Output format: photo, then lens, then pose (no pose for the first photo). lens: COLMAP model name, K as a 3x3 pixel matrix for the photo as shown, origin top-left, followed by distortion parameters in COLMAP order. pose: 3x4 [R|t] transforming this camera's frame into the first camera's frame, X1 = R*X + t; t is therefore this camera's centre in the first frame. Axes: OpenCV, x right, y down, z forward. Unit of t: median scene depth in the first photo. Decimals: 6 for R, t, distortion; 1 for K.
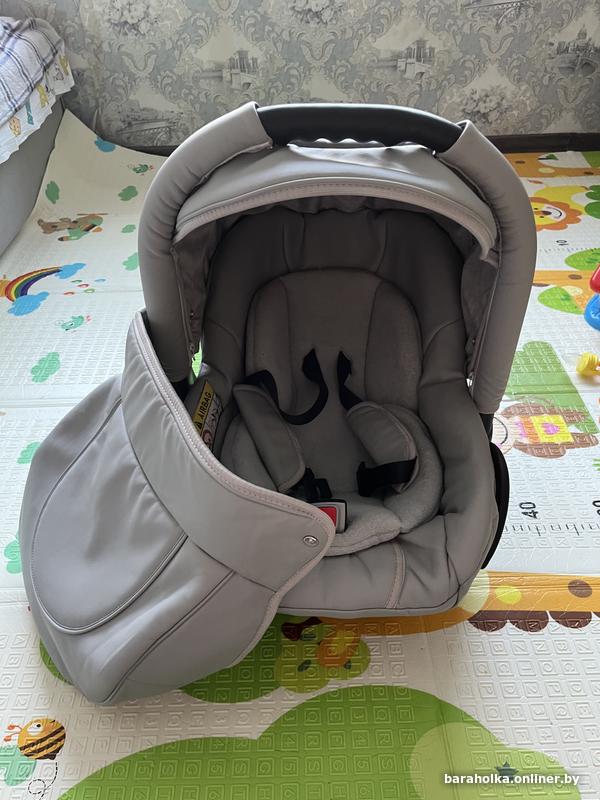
lens RADIAL K [[620.8, 0, 298.3], [0, 620.8, 412.1], [0, 0, 1]] dist [0.062811, -0.101682]
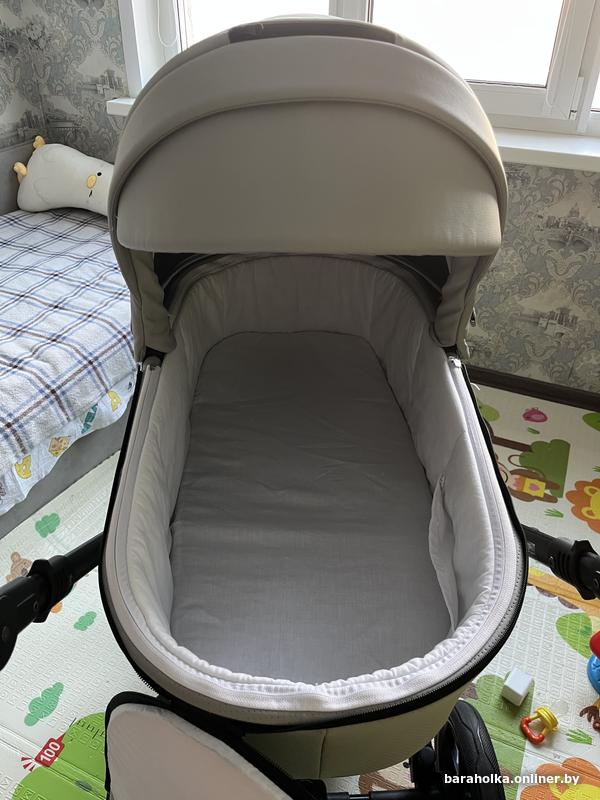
lens RADIAL K [[620.8, 0, 299.7], [0, 620.8, 397.0], [0, 0, 1]] dist [0.062811, -0.101682]
pose [[0.905591, 0.271812, -0.325613, 0.191978], [-0.298597, 0.953763, -0.034283, -0.306591], [0.301239, 0.128273, 0.944881, -0.133338]]
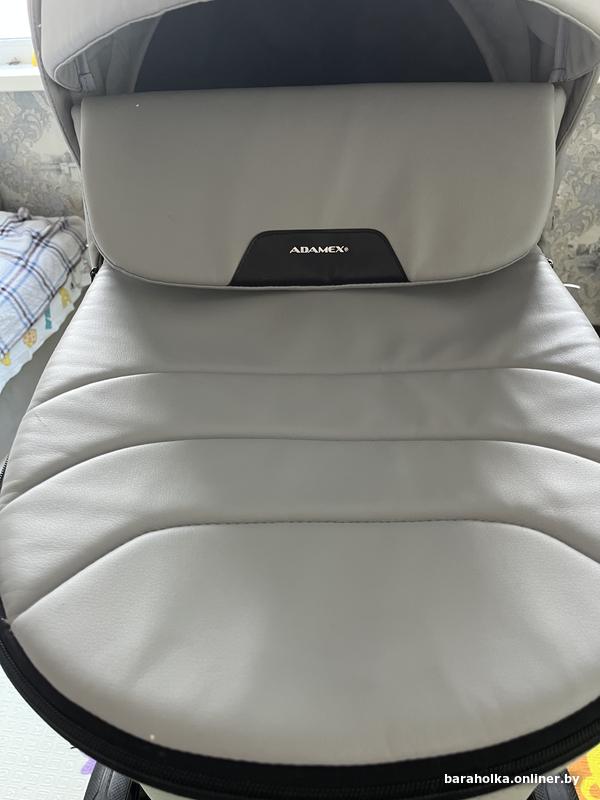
lens RADIAL K [[620.8, 0, 301.8], [0, 620.8, 400.2], [0, 0, 1]] dist [0.062811, -0.101682]
pose [[0.992252, 0.067231, -0.104484, 0.113309], [-0.075730, 0.993944, -0.079623, -0.260893], [0.098499, 0.086918, 0.991334, -0.009019]]
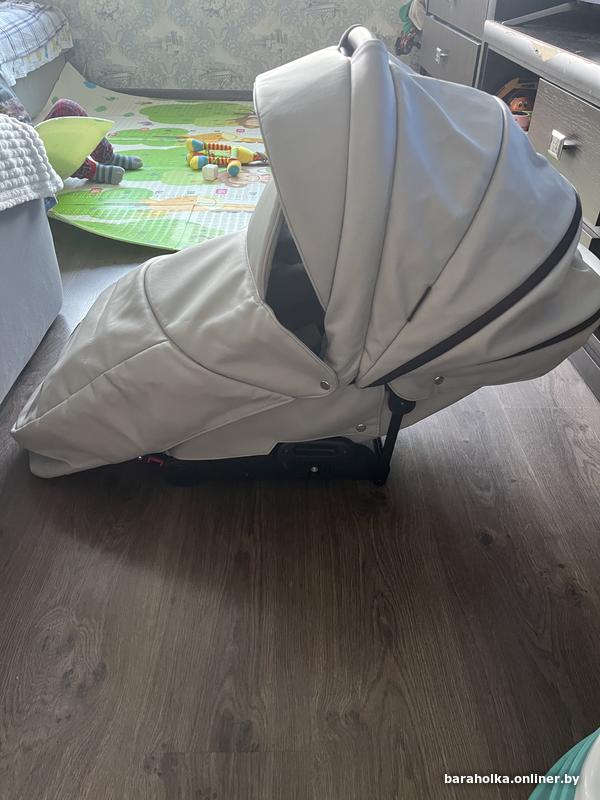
lens RADIAL K [[620.8, 0, 296.2], [0, 620.8, 401.0], [0, 0, 1]] dist [0.062811, -0.101682]
pose [[0.999392, 0.033661, 0.009098, 0.288696], [-0.032809, 0.996129, -0.081554, 0.604539], [-0.011808, 0.081206, 0.996627, -0.678120]]
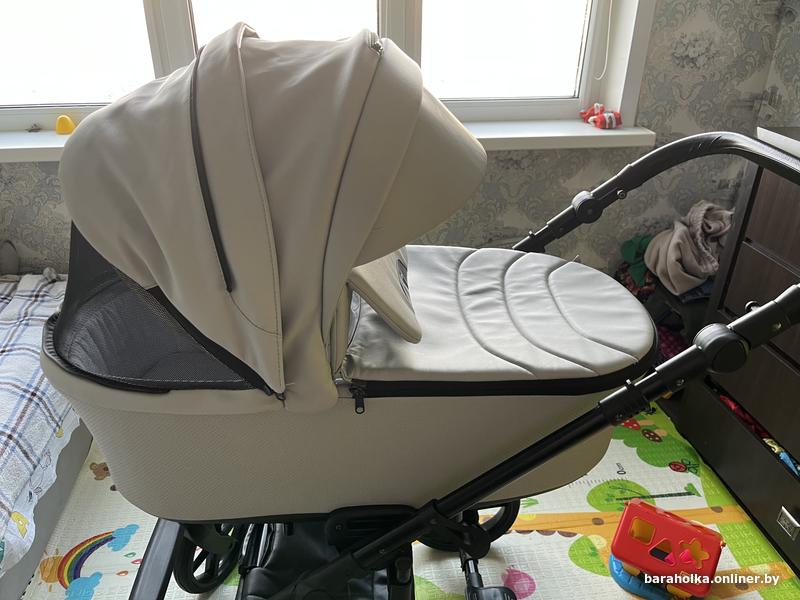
lens RADIAL K [[620.8, 0, 401.8], [0, 620.8, 288.0], [0, 0, 1]] dist [0.062811, -0.101682]
pose [[0.992703, -0.022979, 0.118378, -0.023209], [0.050598, 0.970452, -0.235931, -0.320962], [-0.109458, 0.240199, 0.964533, -0.118207]]
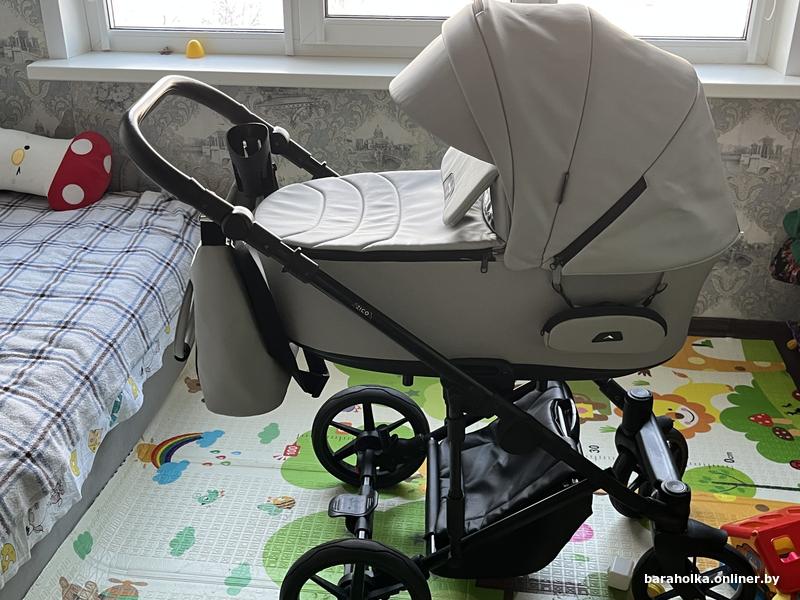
lens RADIAL K [[954.8, 0, 386.6], [0, 954.8, 282.8], [0, 0, 1]] dist [0.022783, 0.000000]
pose [[0.990065, 0.077567, -0.117278, 0.099555], [-0.104891, 0.962901, -0.248637, -0.095853], [0.093641, 0.258468, 0.961470, -0.567014]]
